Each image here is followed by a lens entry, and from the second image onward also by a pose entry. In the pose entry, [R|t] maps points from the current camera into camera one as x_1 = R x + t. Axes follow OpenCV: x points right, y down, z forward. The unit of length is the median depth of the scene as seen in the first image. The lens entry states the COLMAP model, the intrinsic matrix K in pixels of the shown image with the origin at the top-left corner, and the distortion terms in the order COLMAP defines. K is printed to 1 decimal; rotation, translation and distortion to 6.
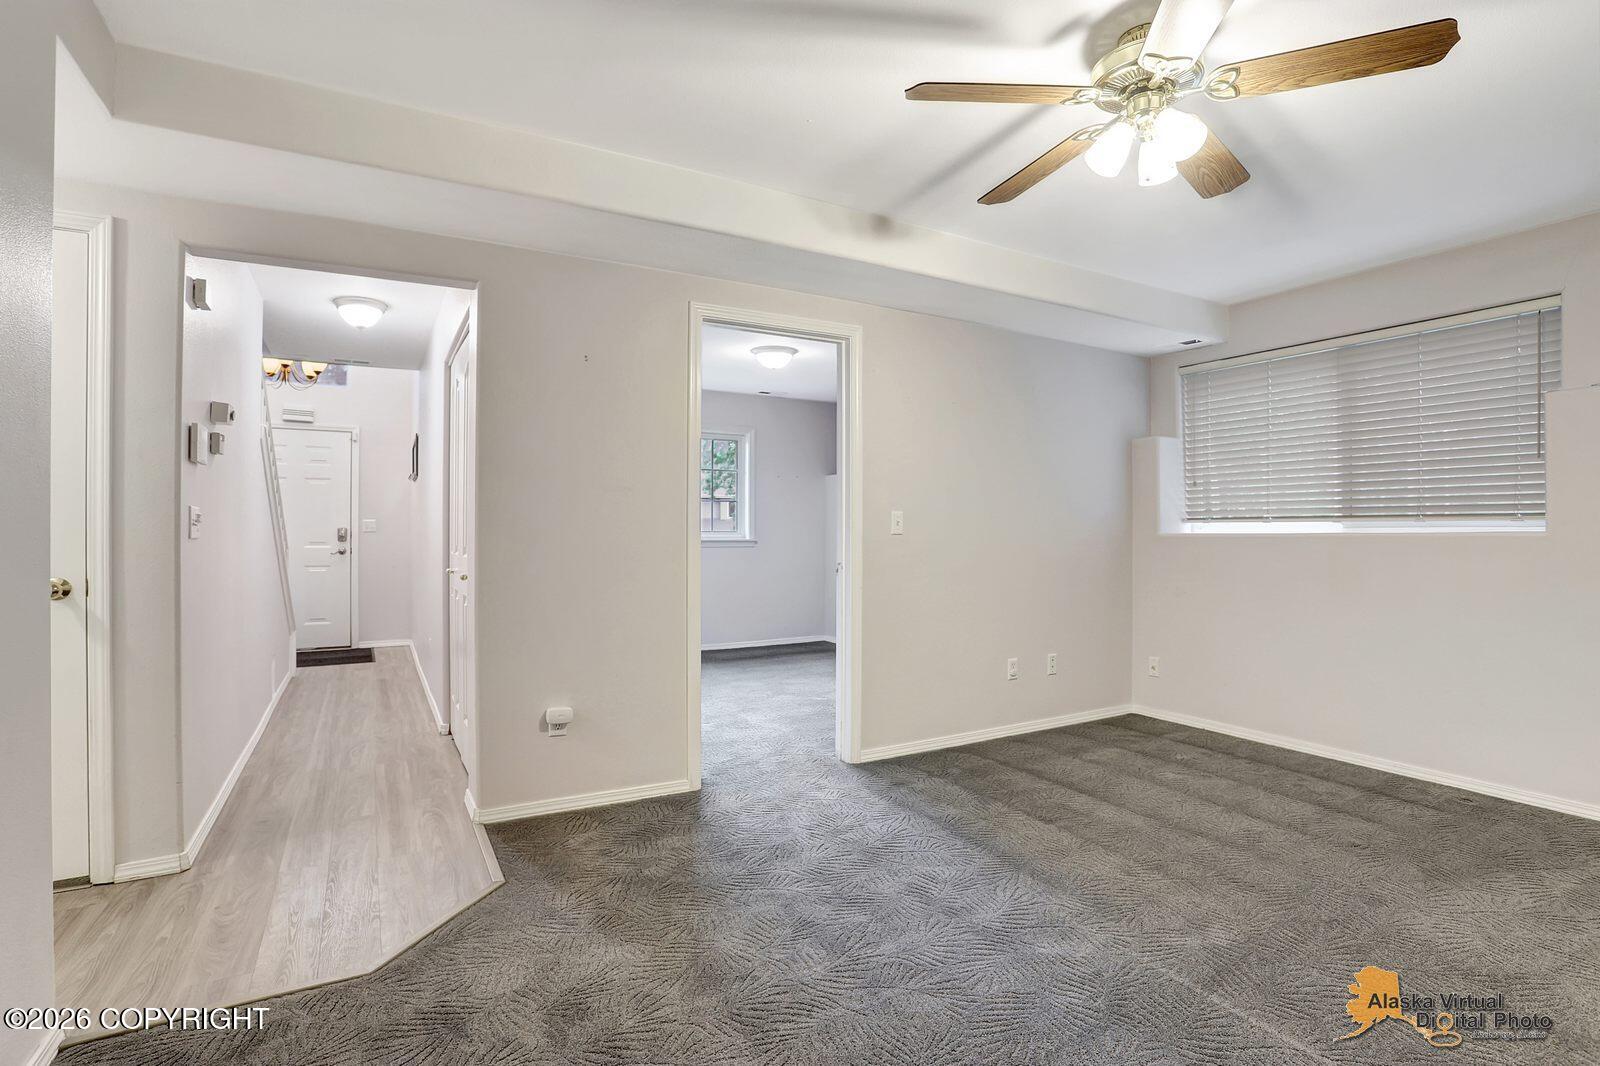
lens RADIAL K [[770.4, 0, 801.0], [0, 770.4, 531.8], [0, 0, 1]] dist [-0.055648, 0.014211]
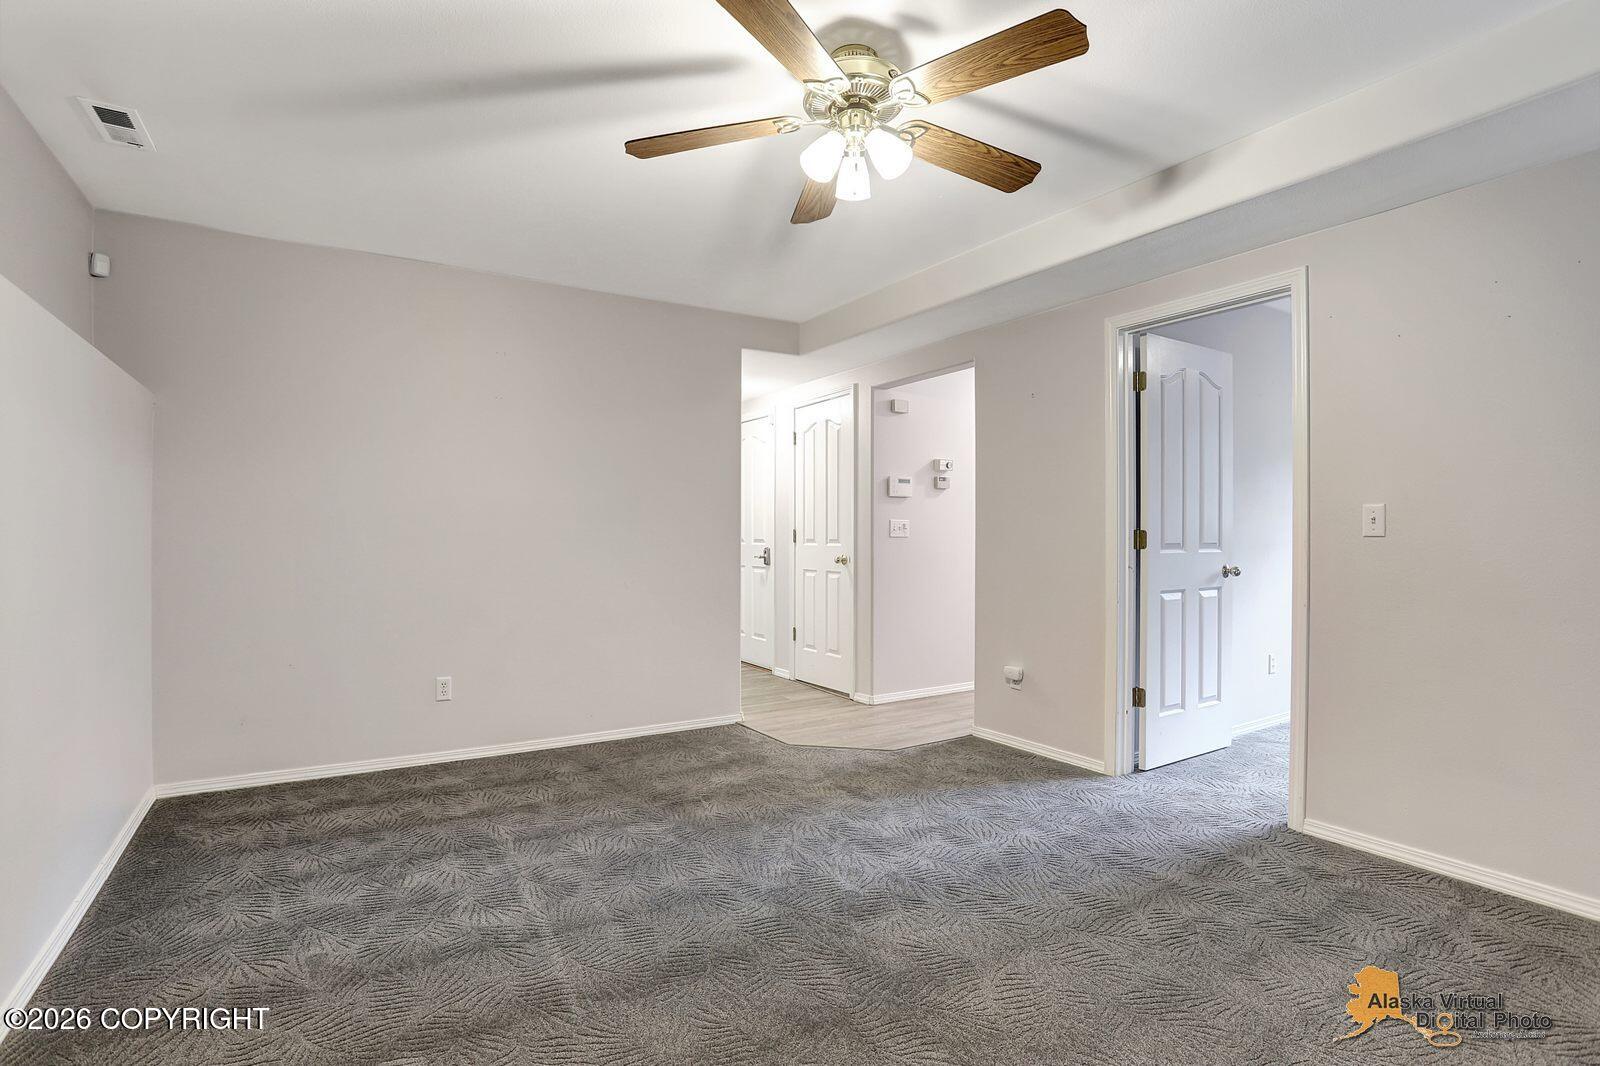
lens RADIAL K [[770.4, 0, 802.4], [0, 770.4, 537.6], [0, 0, 1]] dist [-0.055648, 0.014211]
pose [[0.066185, 0.008048, -0.997775, 0.973292], [0.010832, 0.999903, 0.008784, -0.009232], [0.997749, -0.011389, 0.066092, 0.552112]]
